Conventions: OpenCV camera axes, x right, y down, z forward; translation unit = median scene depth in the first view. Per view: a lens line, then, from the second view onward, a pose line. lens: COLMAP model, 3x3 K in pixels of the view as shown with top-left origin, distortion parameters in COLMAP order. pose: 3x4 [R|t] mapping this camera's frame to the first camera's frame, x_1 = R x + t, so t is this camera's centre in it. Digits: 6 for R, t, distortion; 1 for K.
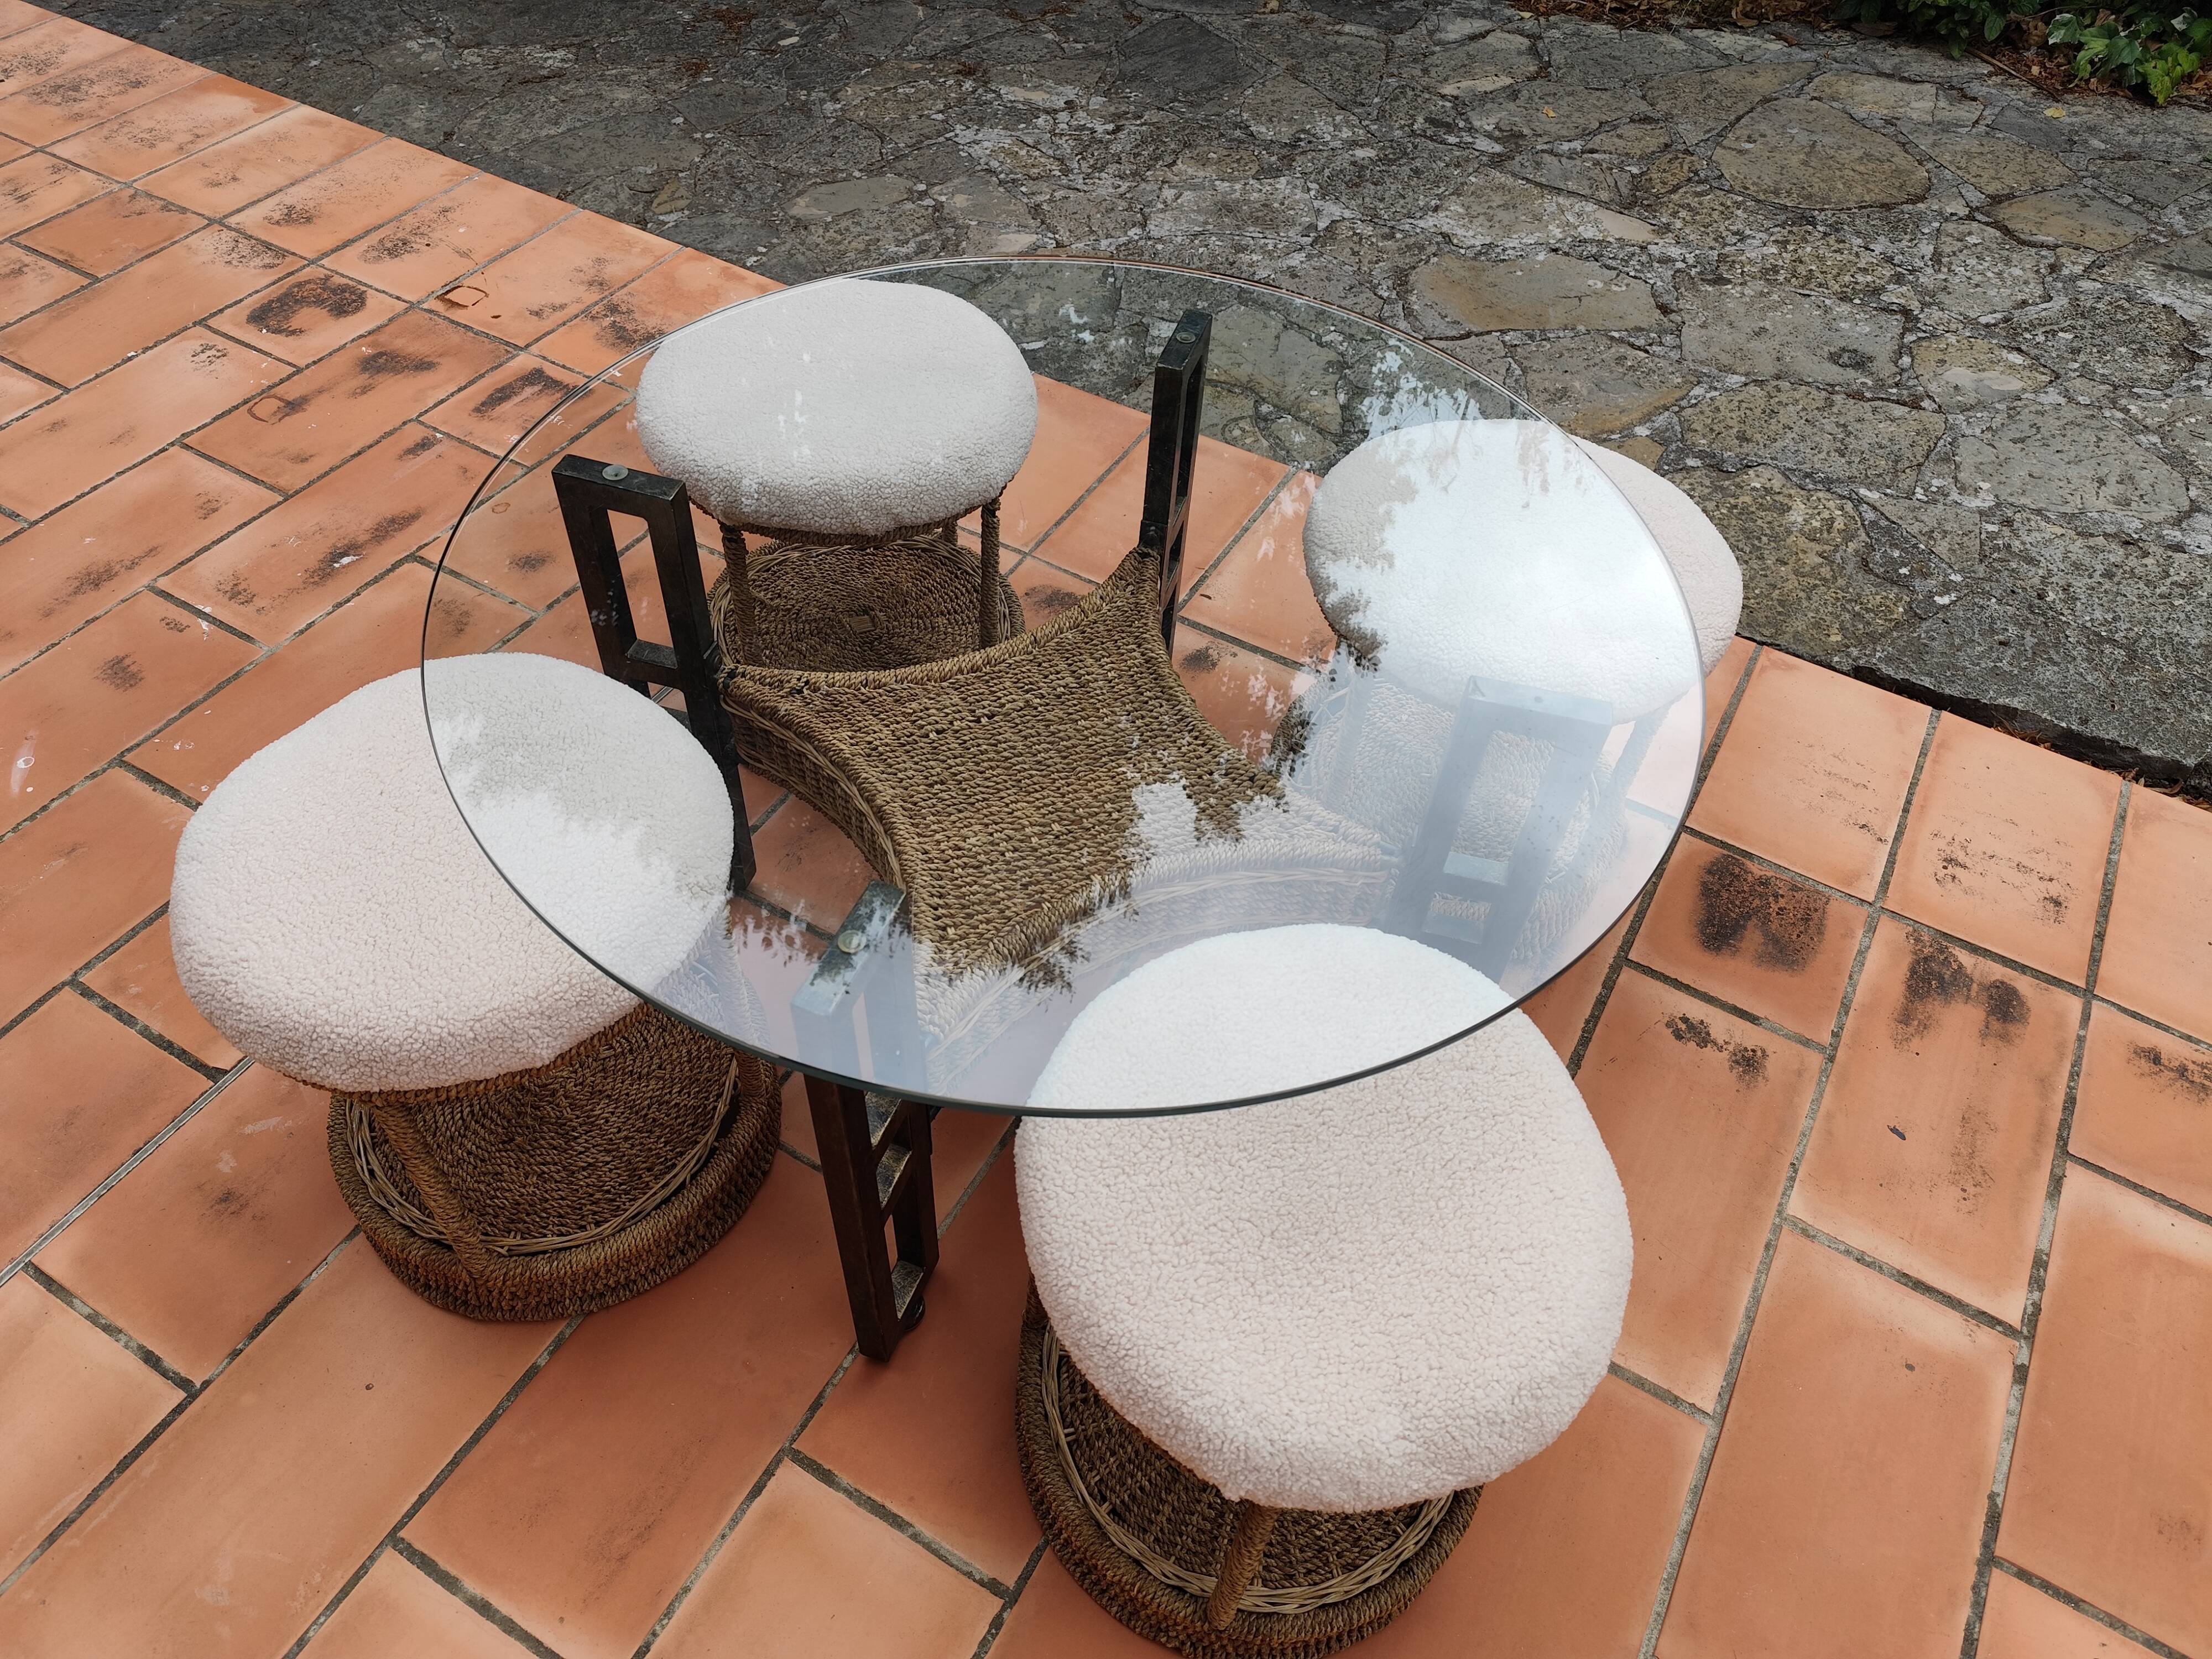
lens RADIAL K [[1545.5, 0, 1096.7], [0, 1545.5, 827.8], [0, 0, 1]] dist [0.029794, -0.040886]
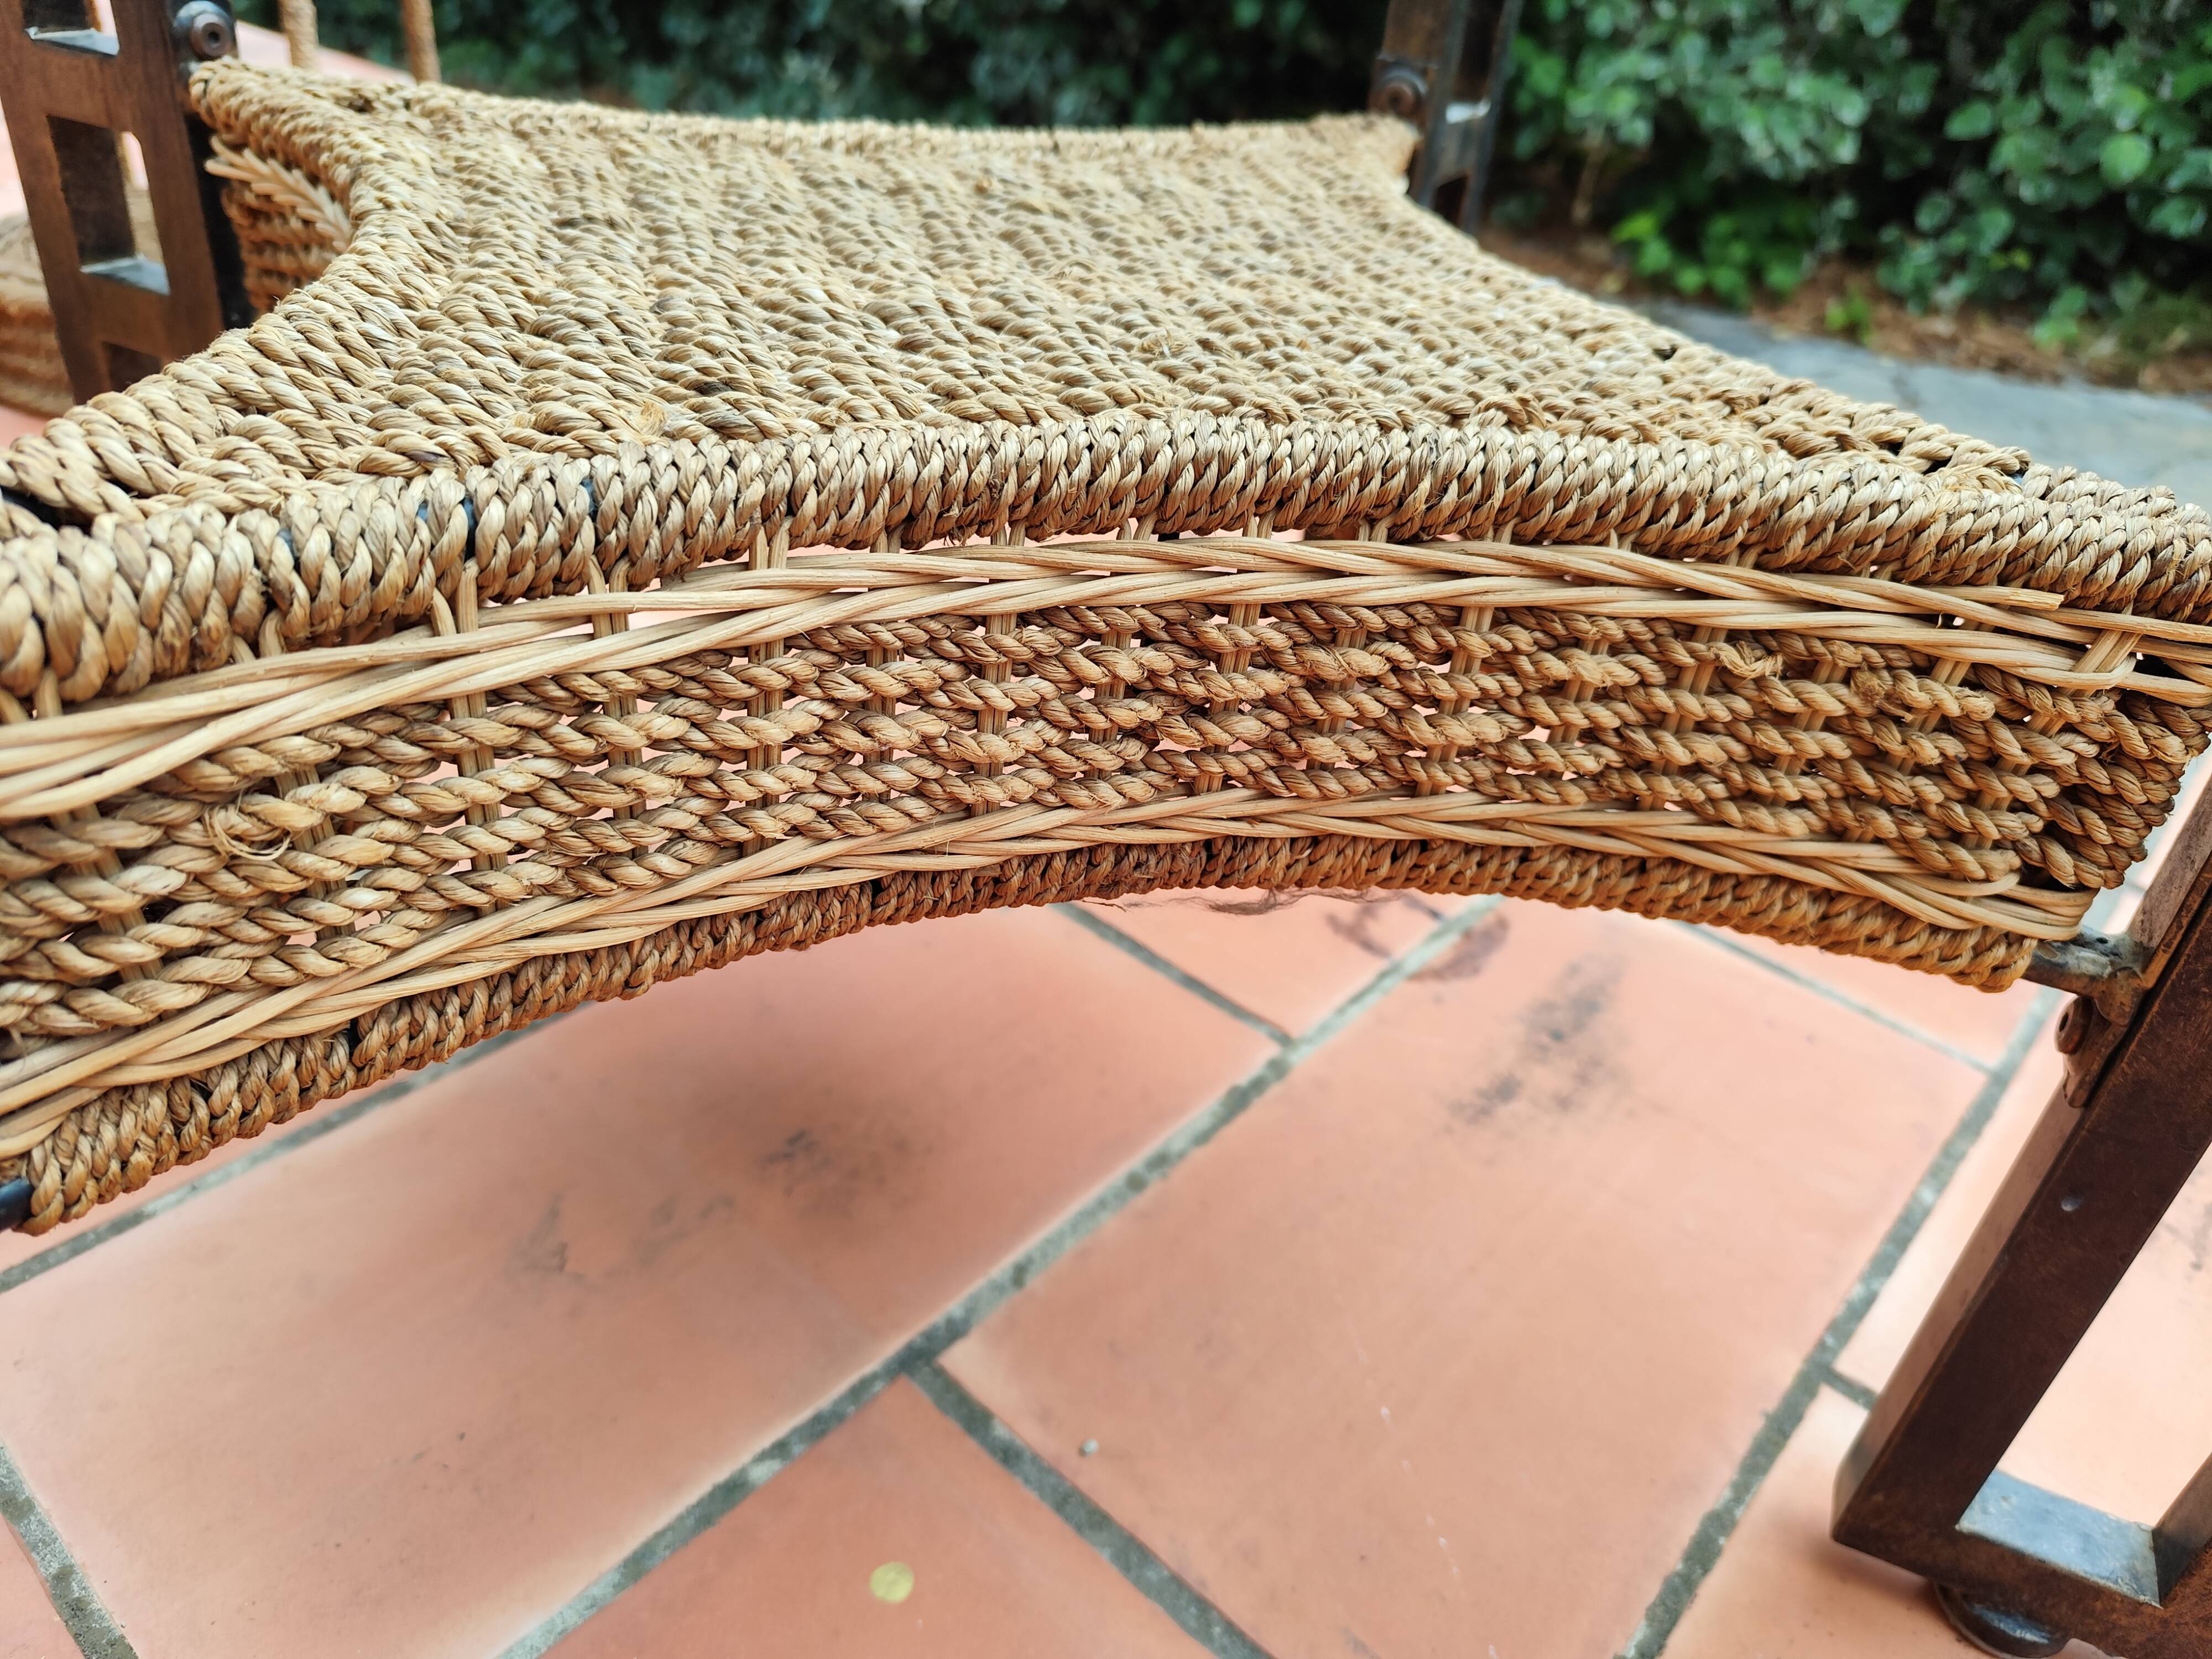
lens RADIAL K [[1545.5, 0, 1108.3], [0, 1545.5, 841.8], [0, 0, 1]] dist [0.029794, -0.040886]
pose [[0.978939, 0.143821, -0.144890, 0.025971], [-0.178343, 0.947866, -0.264089, 0.068810], [0.099355, 0.284367, 0.953553, 0.351678]]
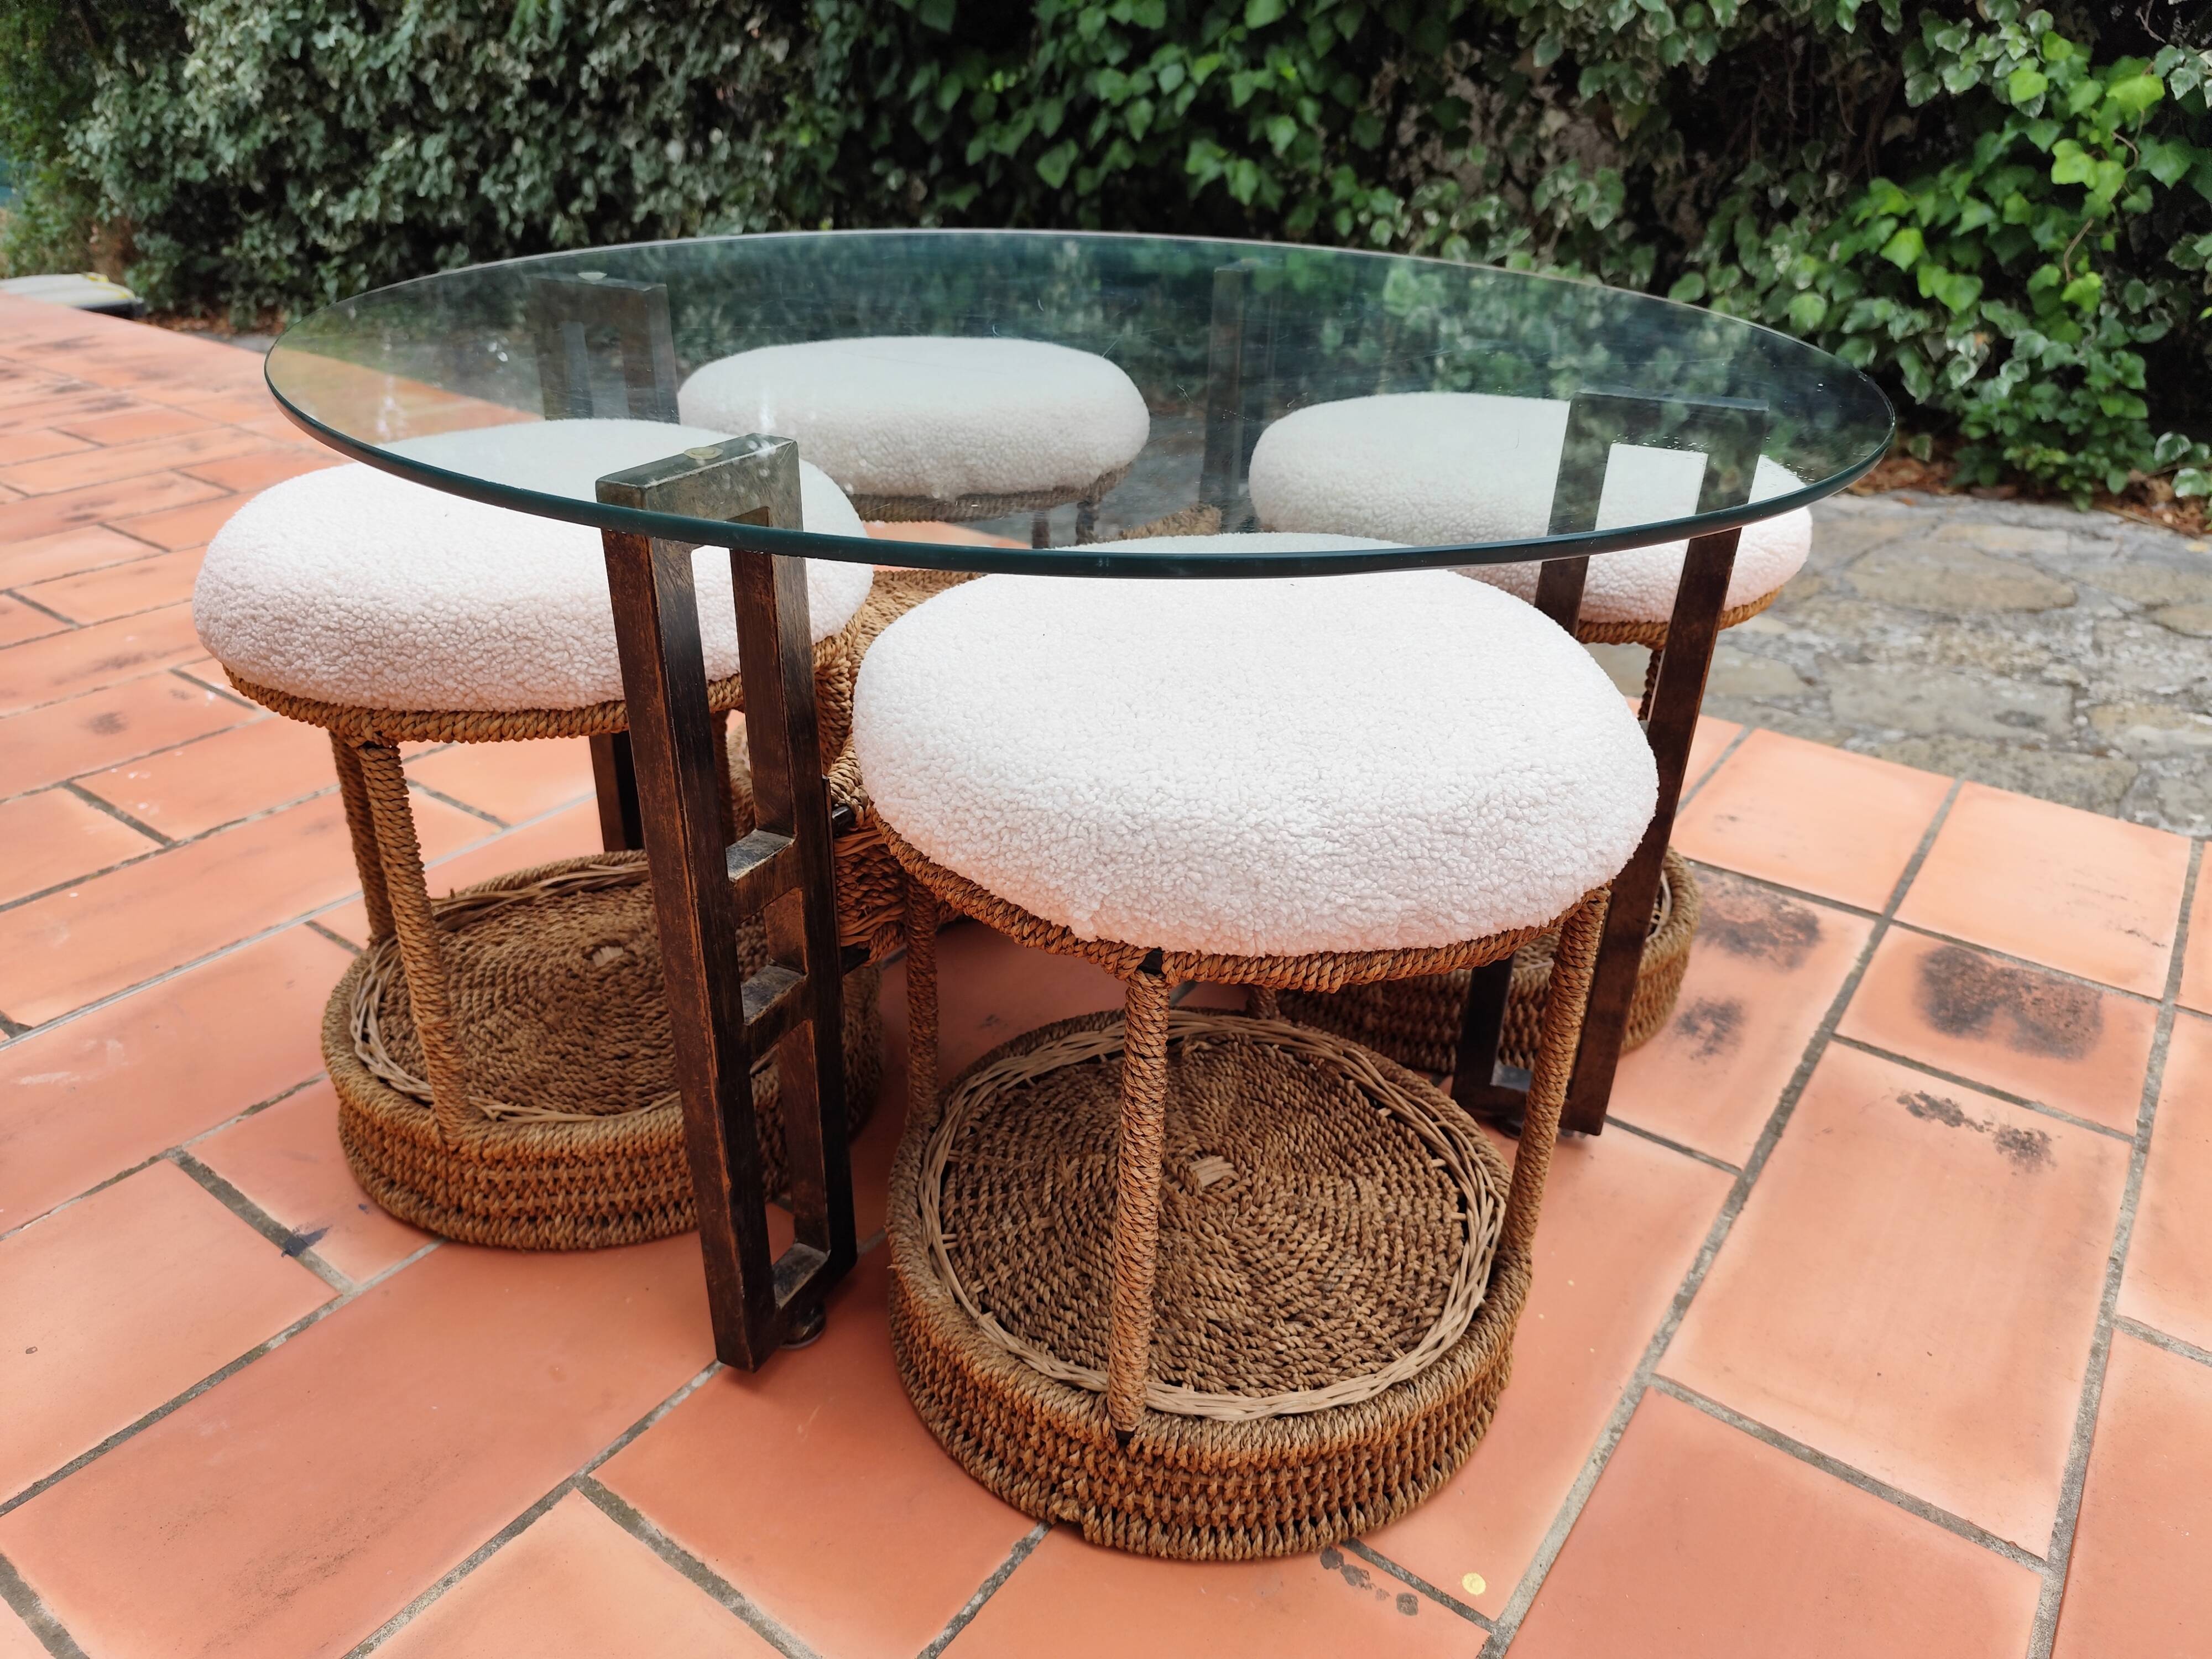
lens RADIAL K [[1545.5, 0, 1106.4], [0, 1545.5, 822.9], [0, 0, 1]] dist [0.029794, -0.040886]
pose [[0.995001, 0.026343, -0.096330, 0.034965], [-0.059822, 0.929595, -0.363695, 0.163143], [0.079967, 0.367639, 0.926524, 0.134791]]
